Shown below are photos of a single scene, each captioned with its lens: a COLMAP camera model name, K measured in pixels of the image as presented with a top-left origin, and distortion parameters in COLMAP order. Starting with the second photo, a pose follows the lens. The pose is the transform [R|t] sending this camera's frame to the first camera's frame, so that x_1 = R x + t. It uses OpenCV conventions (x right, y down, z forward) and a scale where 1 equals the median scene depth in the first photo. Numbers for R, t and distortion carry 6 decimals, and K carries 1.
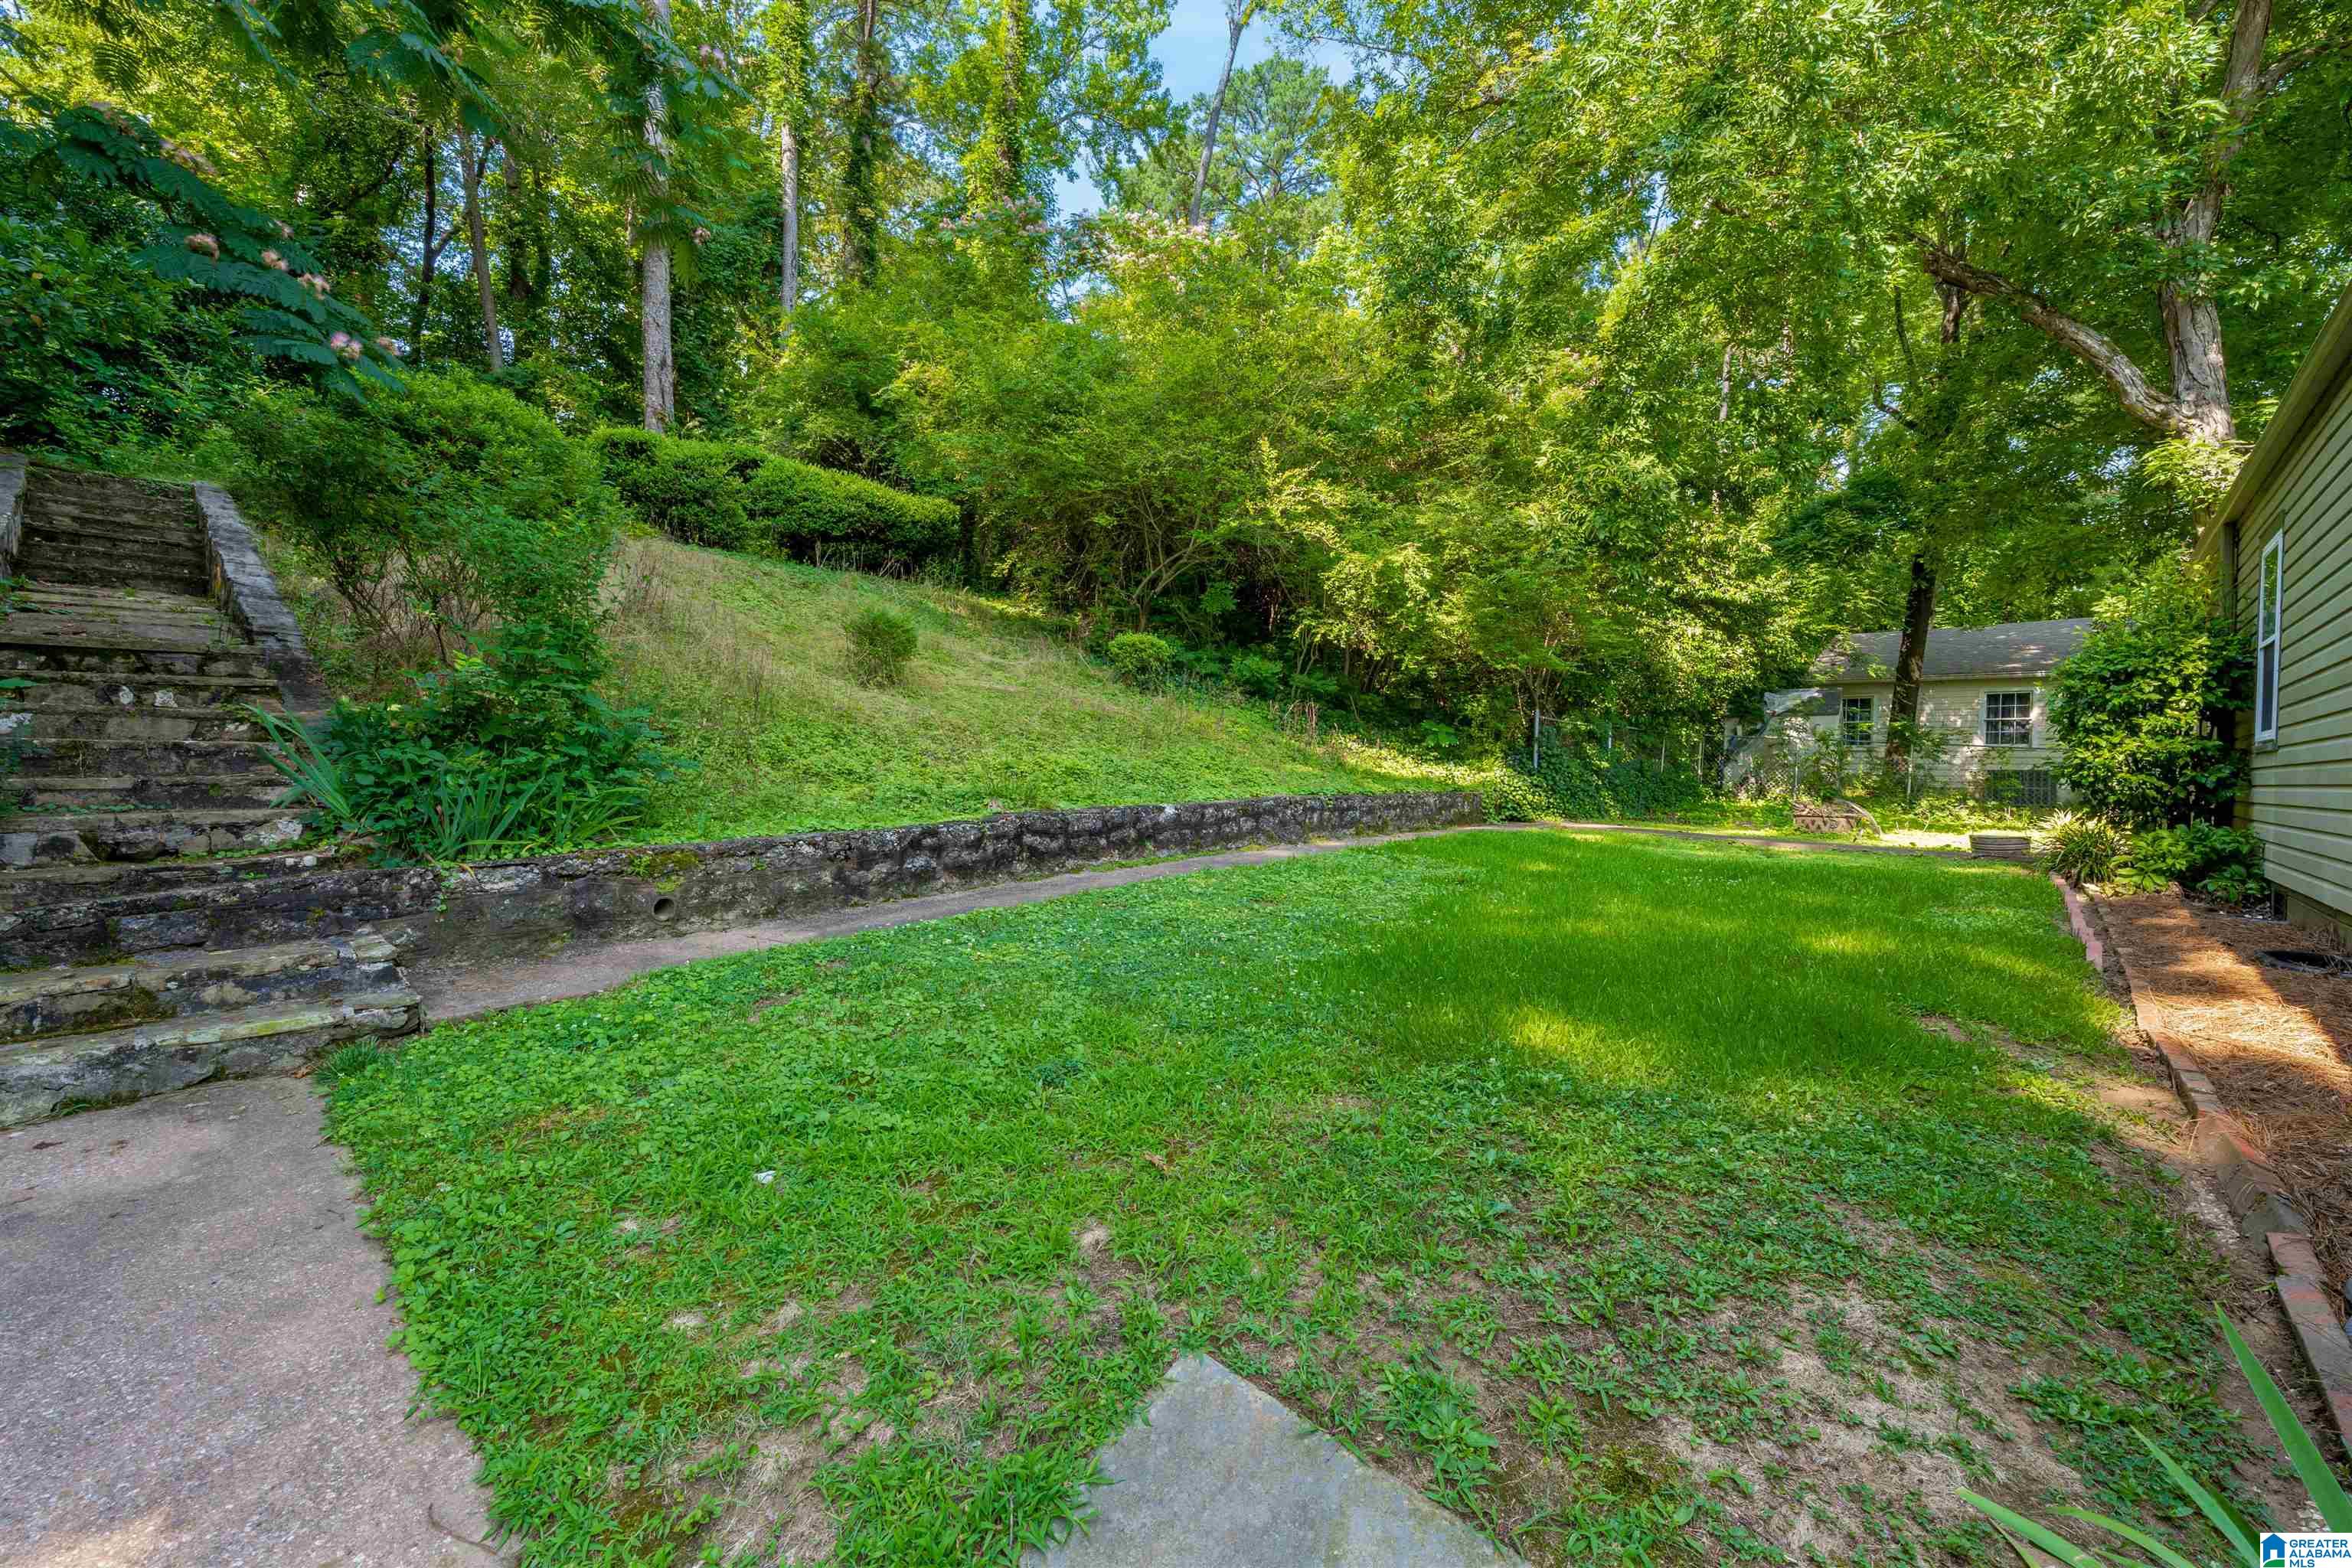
lens RADIAL K [[970.4, 0, 1165.8], [0, 970.4, 791.4], [0, 0, 1]] dist [-0.000402, -0.000274]
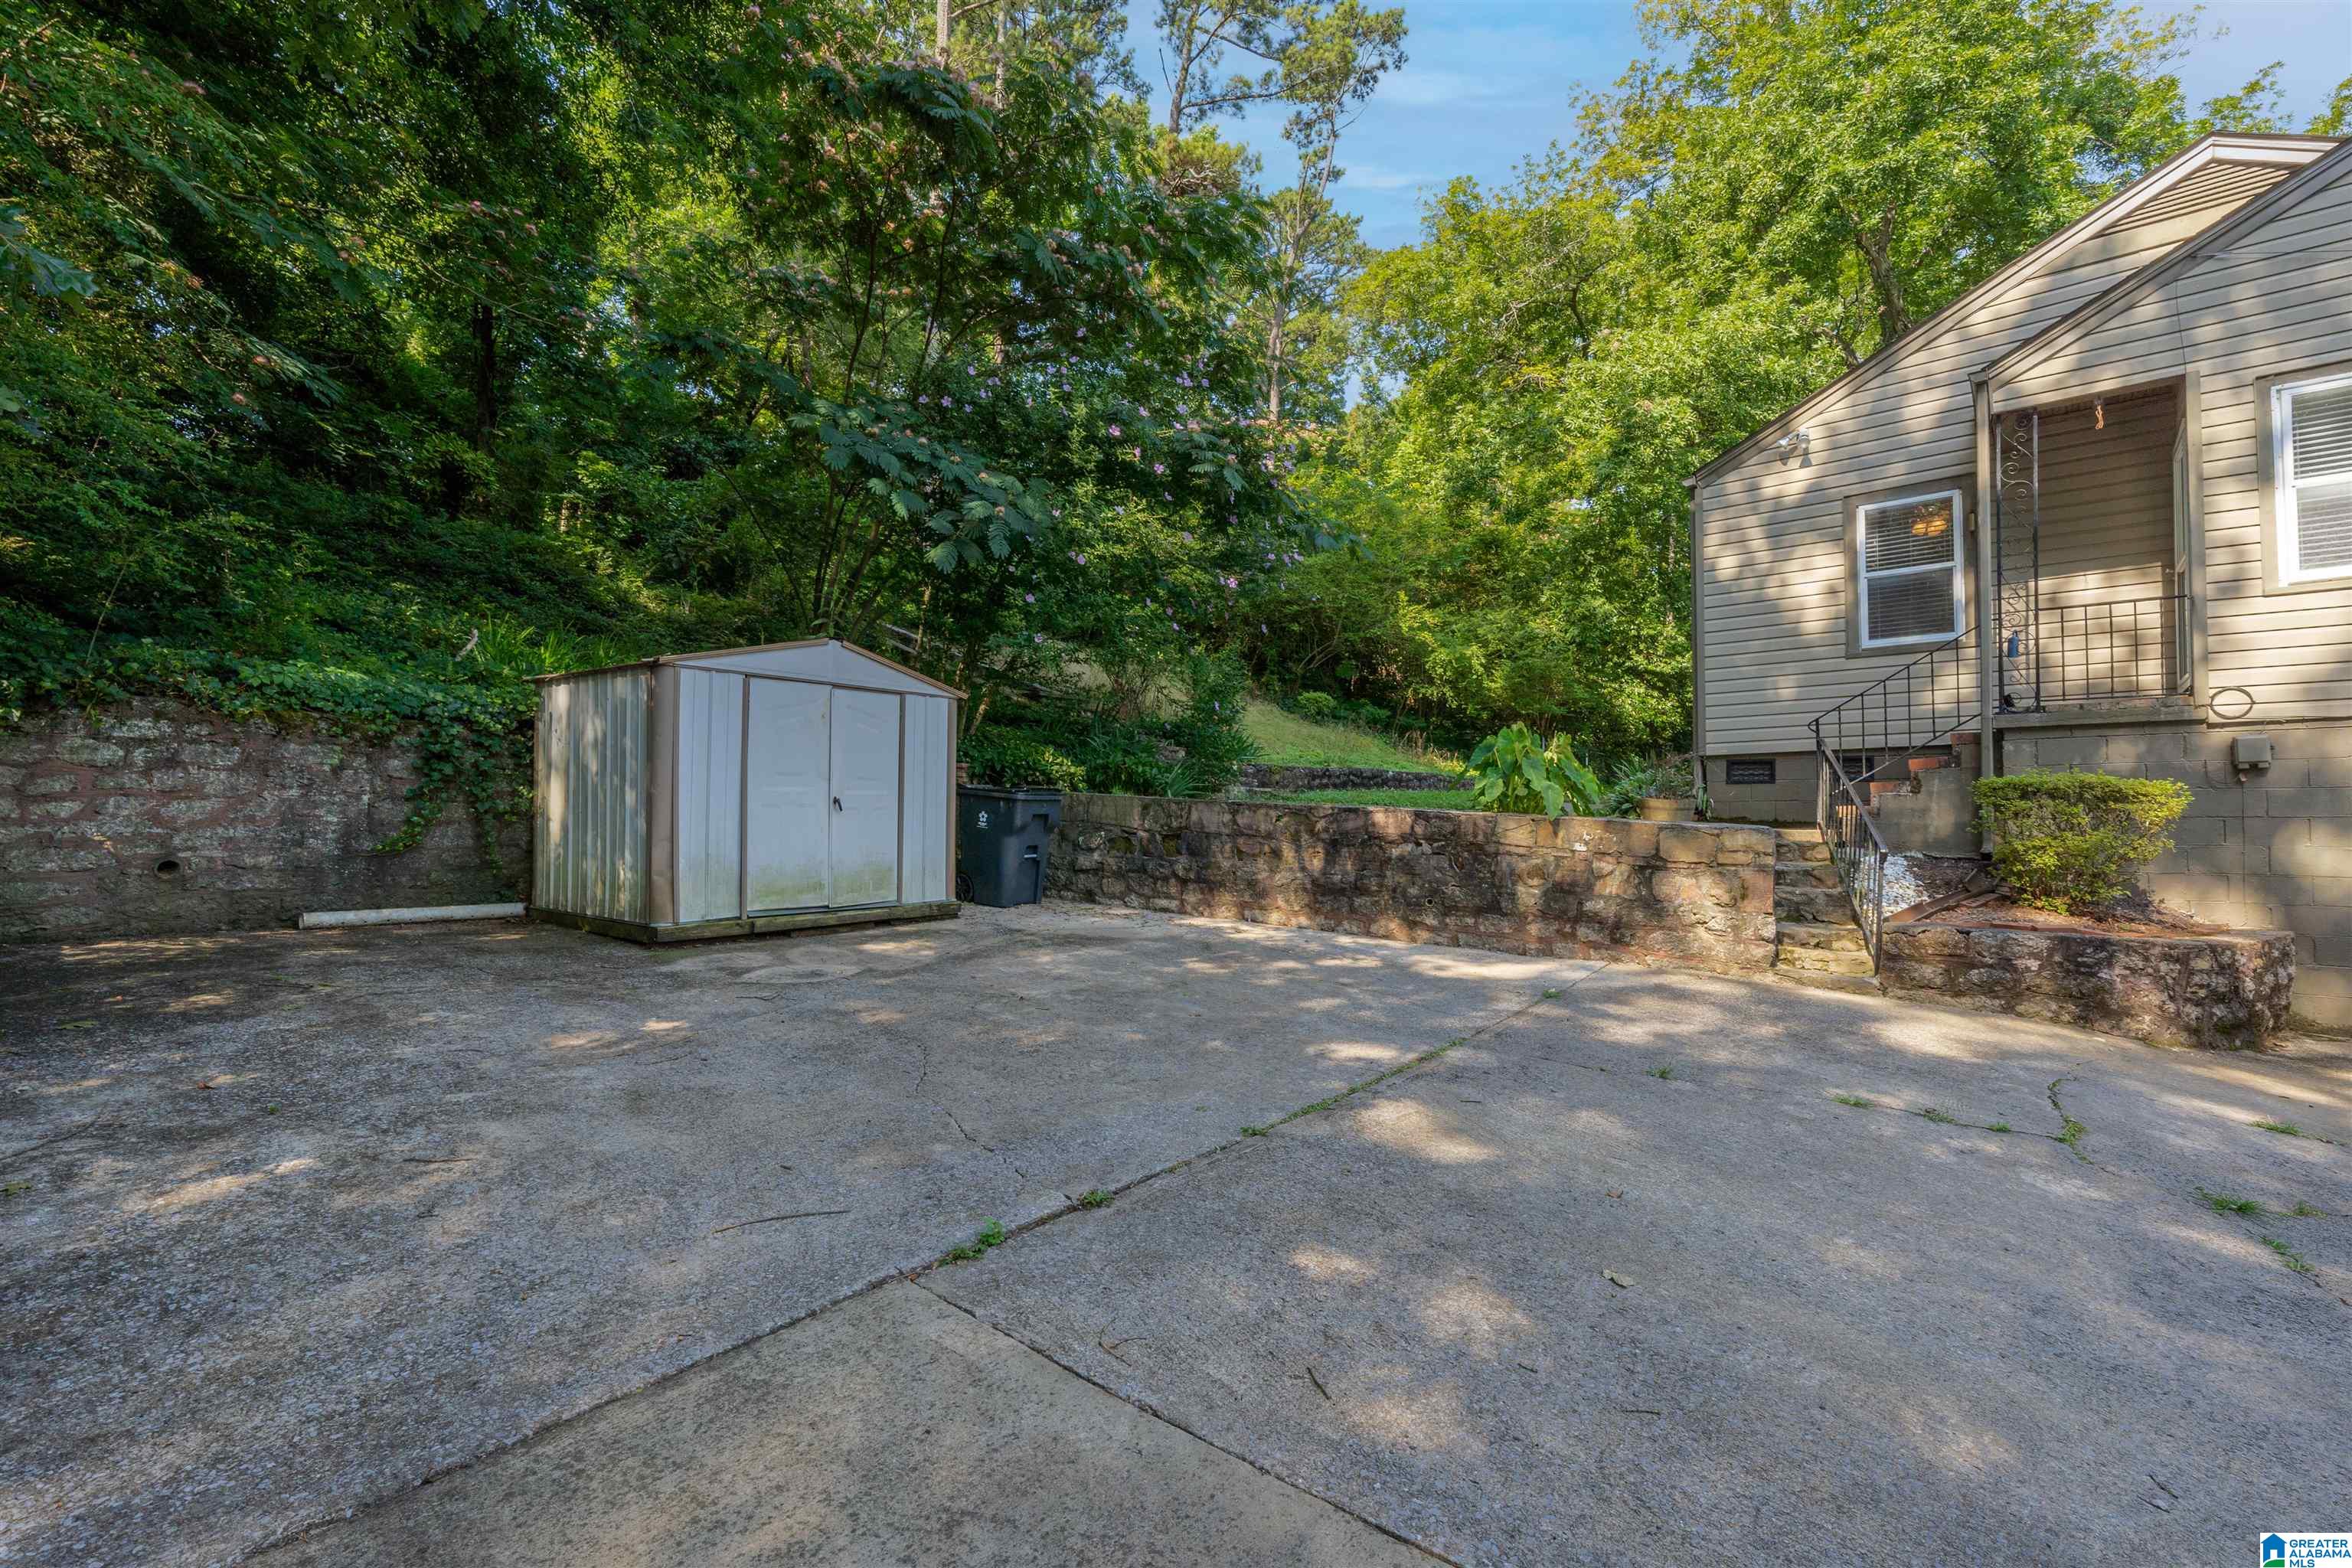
lens RADIAL K [[1042.5, 0, 1165.8], [0, 1042.5, 795.8], [0, 0, 1]] dist [-0.000523, -0.000209]
pose [[0.999133, -0.004530, 0.041397, -0.378137], [0.007121, 0.998009, -0.062675, 0.136338], [-0.041031, 0.062916, 0.997175, -0.839184]]
